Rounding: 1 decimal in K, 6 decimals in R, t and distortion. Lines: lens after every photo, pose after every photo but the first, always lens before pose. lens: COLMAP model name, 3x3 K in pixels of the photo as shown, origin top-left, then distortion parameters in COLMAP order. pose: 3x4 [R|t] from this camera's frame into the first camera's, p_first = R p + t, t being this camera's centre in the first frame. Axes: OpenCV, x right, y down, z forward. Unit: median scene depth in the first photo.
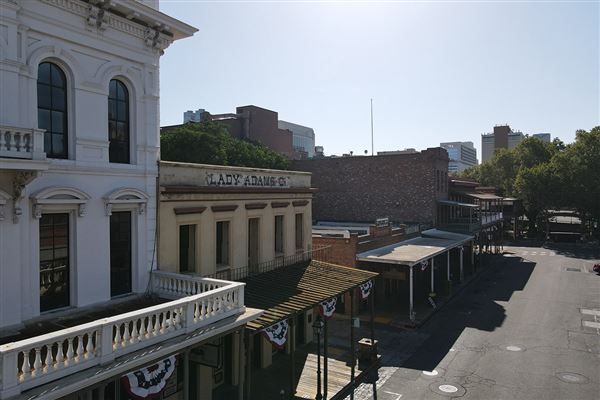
lens RADIAL K [[441.5, 0, 300.4], [0, 441.5, 196.0], [0, 0, 1]] dist [0.019098, 0.002299]
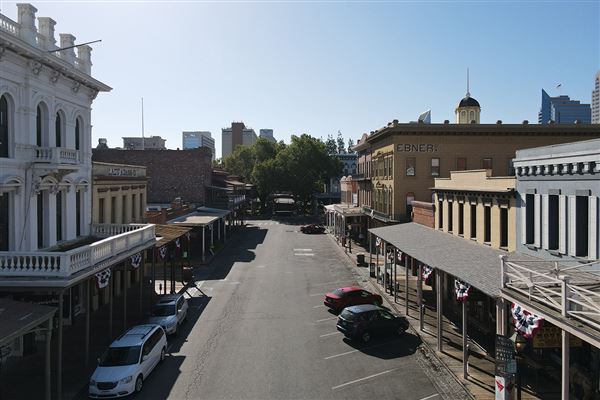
lens RADIAL K [[441.5, 0, 300.3], [0, 441.5, 195.3], [0, 0, 1]] dist [0.019098, 0.002299]
pose [[0.839157, -0.011492, 0.543768, -0.308632], [-0.004343, 0.999603, 0.027829, 0.000909], [-0.543872, -0.025715, 0.838774, -0.496642]]
